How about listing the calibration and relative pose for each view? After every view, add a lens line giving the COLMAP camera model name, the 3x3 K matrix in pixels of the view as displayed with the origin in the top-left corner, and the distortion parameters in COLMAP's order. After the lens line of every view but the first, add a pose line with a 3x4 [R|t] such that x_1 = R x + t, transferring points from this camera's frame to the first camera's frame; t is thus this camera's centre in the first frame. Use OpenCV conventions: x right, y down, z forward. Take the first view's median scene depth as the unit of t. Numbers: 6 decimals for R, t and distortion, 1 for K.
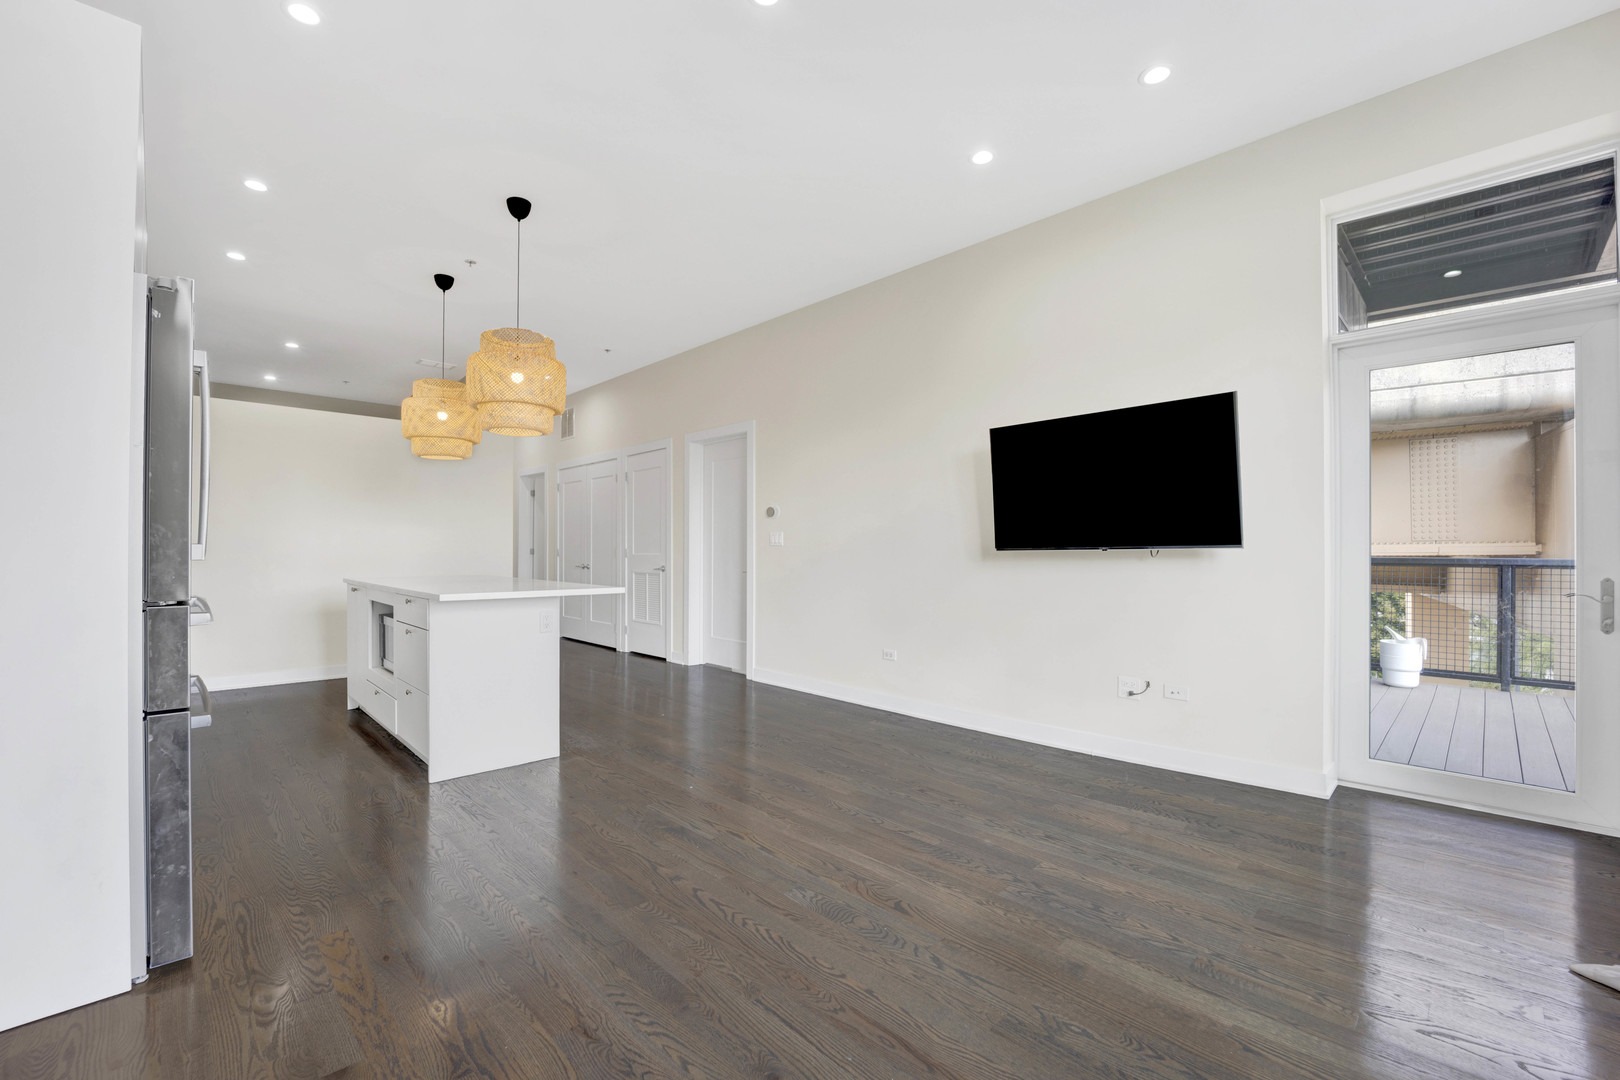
lens RADIAL K [[681.9, 0, 810.0], [0, 681.9, 540.0], [0, 0, 1]] dist [-0.017363, 0.000107]
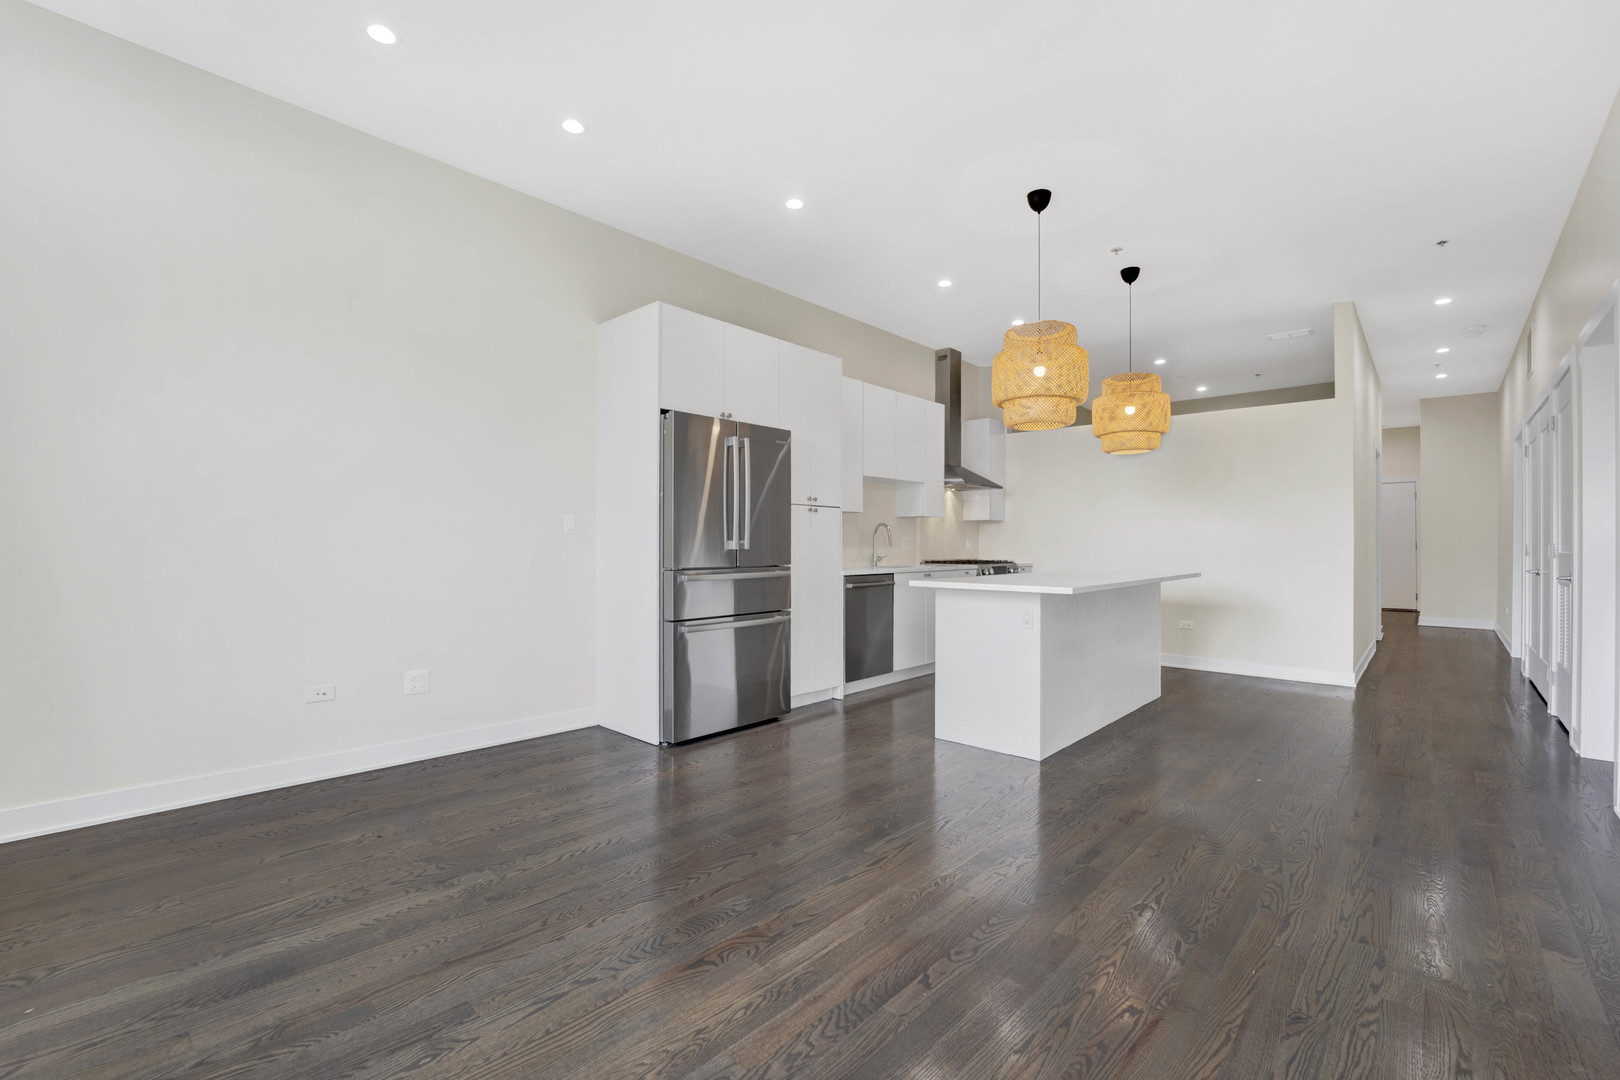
lens RADIAL K [[690.6, 0, 814.2], [0, 690.6, 540.0], [0, 0, 1]] dist [-0.020053, -0.000256]
pose [[0.051572, -0.007735, -0.998639, 0.584732], [0.012670, 0.999895, -0.007090, 0.011805], [0.998589, -0.012287, 0.051664, 0.645599]]
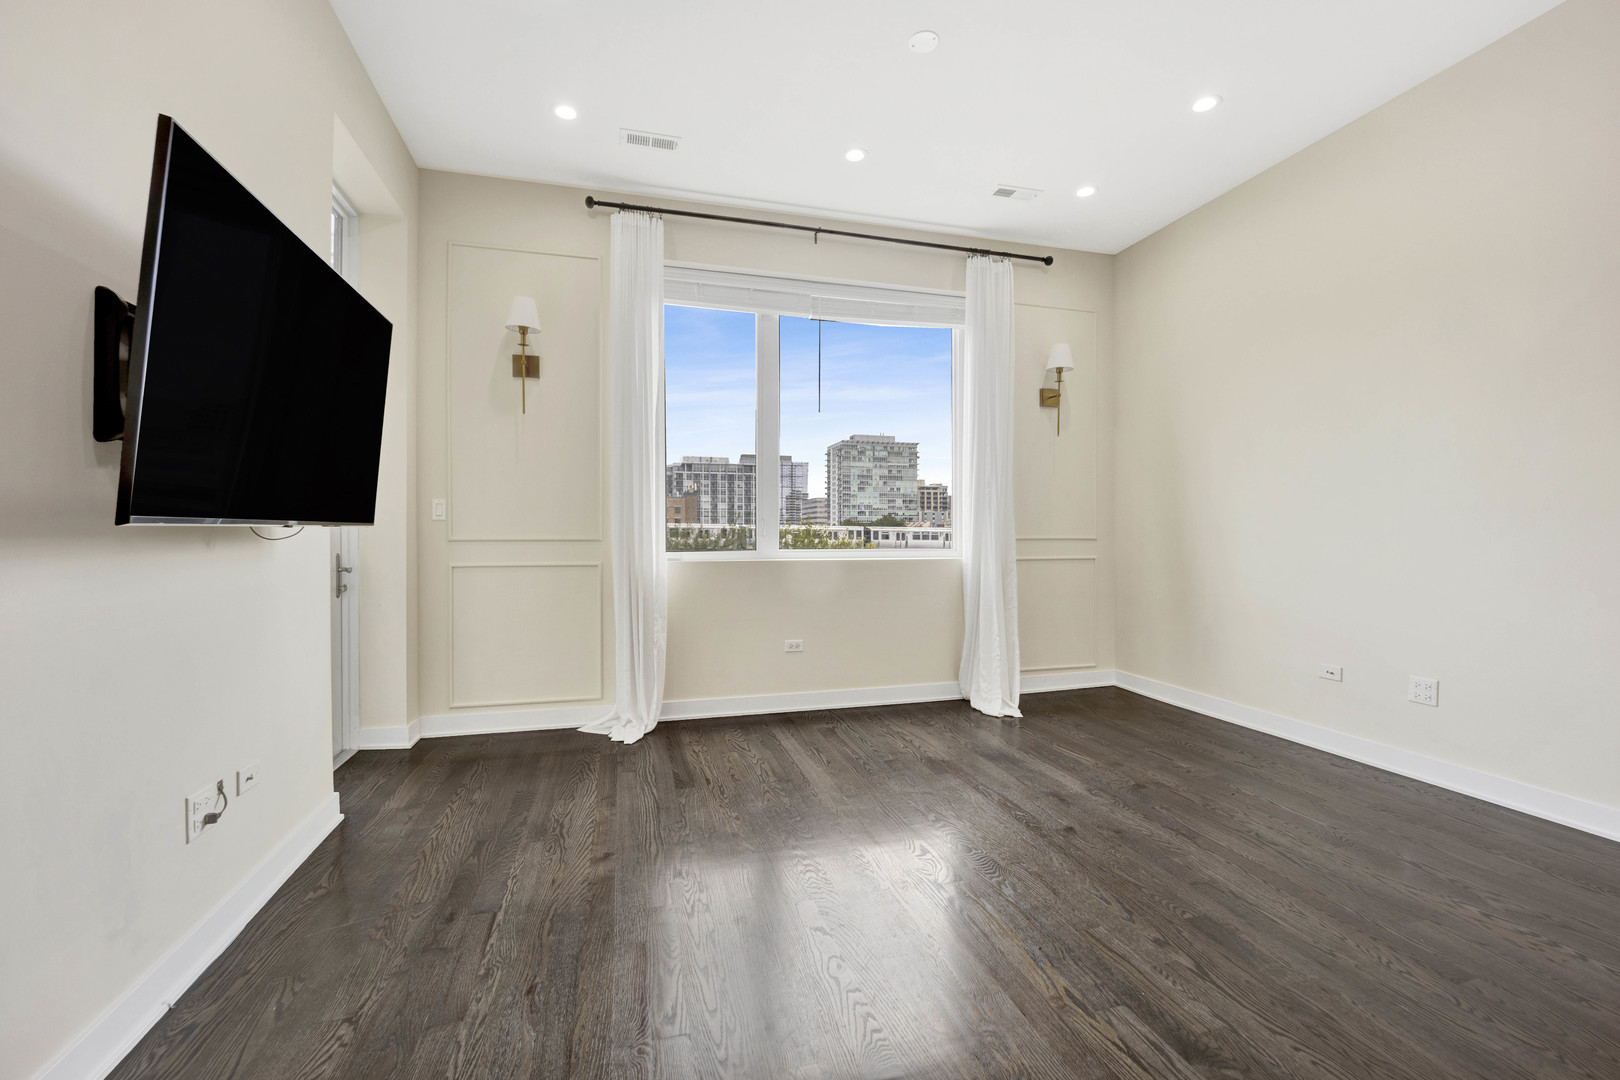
lens RADIAL K [[669.1, 0, 810.0], [0, 669.1, 540.0], [0, 0, 1]] dist [-0.030558, -0.000143]
pose [[-0.874217, -0.003020, 0.485526, -0.133721], [-0.008516, 0.999922, -0.009115, 0.026125], [-0.485461, -0.012103, -0.874175, 1.196031]]
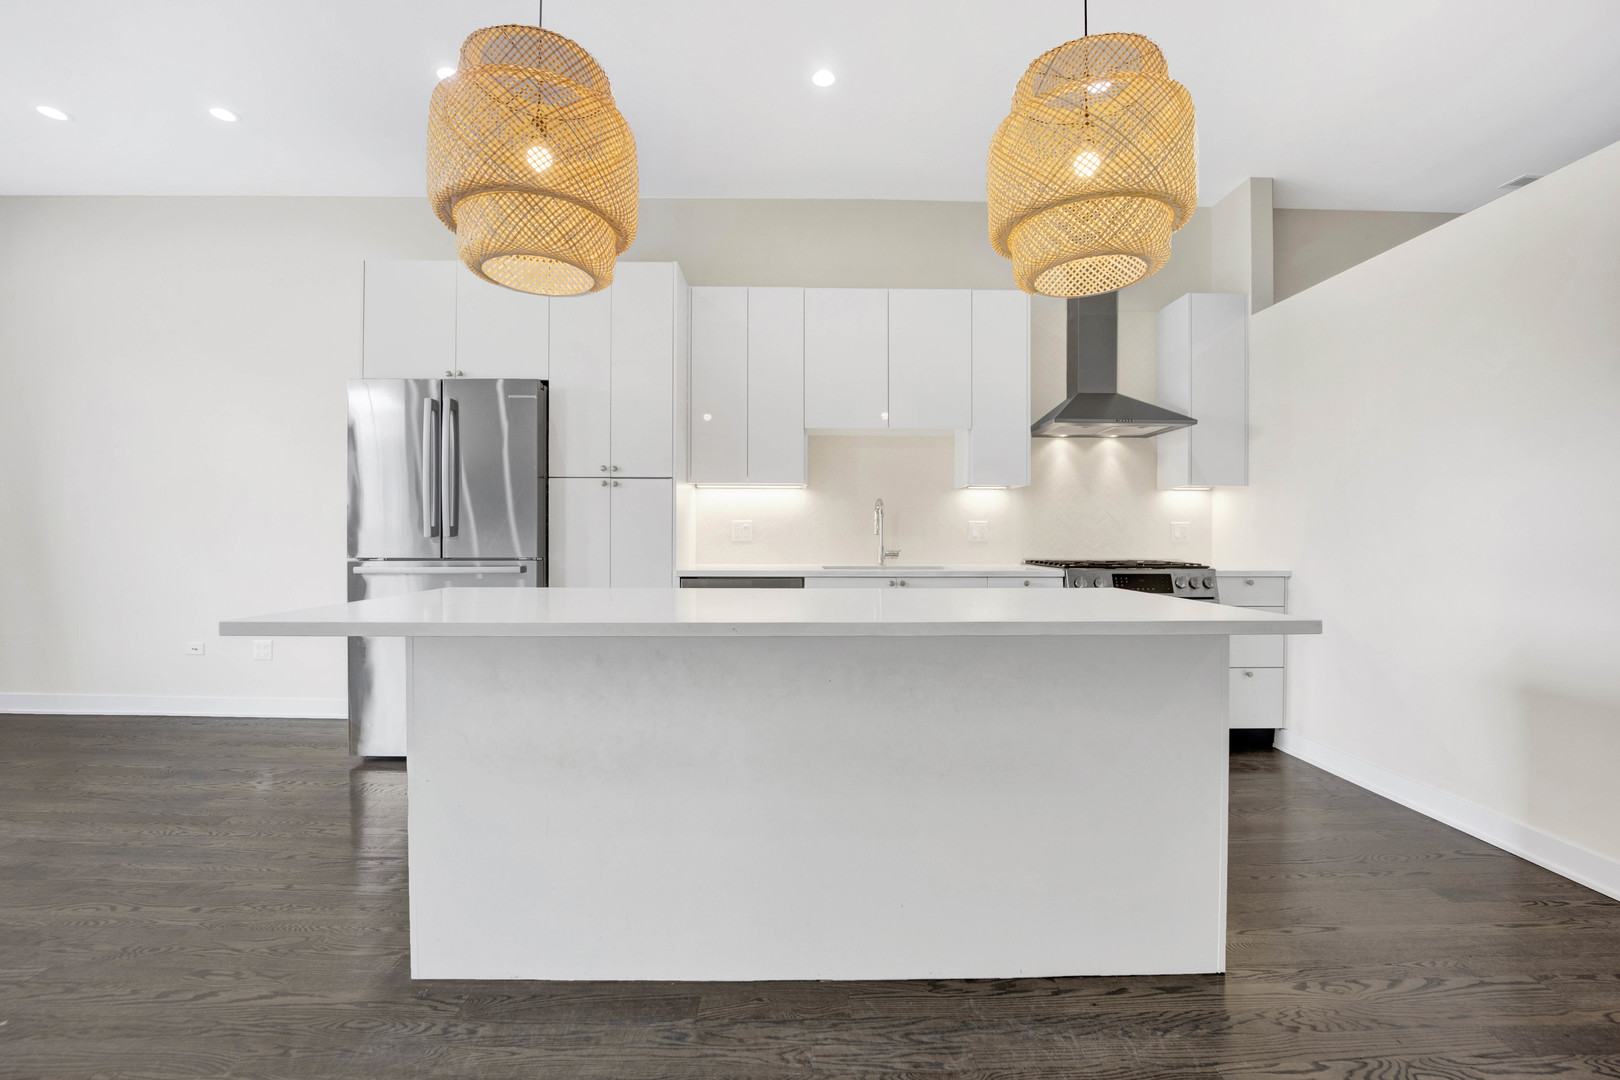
lens RADIAL K [[661.5, 0, 800.3], [0, 661.5, 534.8], [0, 0, 1]] dist [-0.024843, 0.000242]
pose [[-0.692466, -0.007283, -0.721414, -0.242144], [0.008074, 0.999808, -0.017844, 0.033468], [0.721406, -0.018181, -0.692274, 1.511182]]
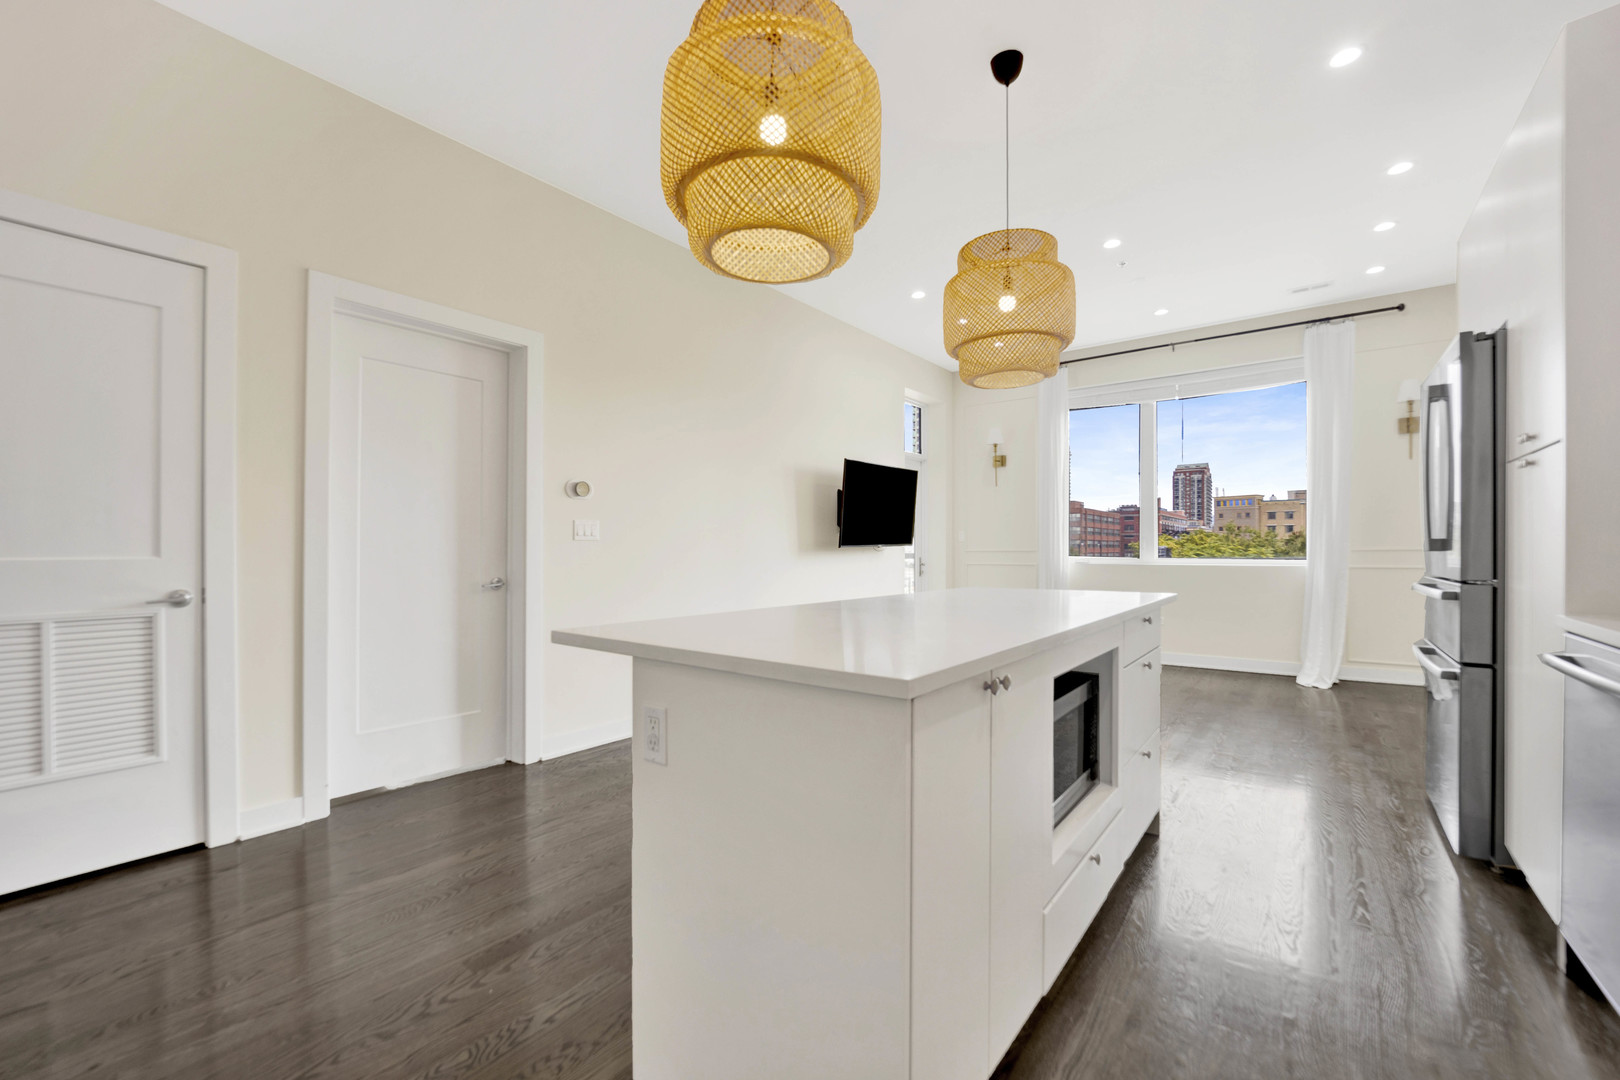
lens RADIAL K [[683.5, 0, 816.7], [0, 683.5, 550.3], [0, 0, 1]] dist [-0.024147, -0.000022]
pose [[-0.163253, -0.000531, 0.986584, -1.154742], [-0.011337, 0.999935, -0.001338, 0.024904], [-0.986519, -0.011404, -0.163249, 1.372405]]
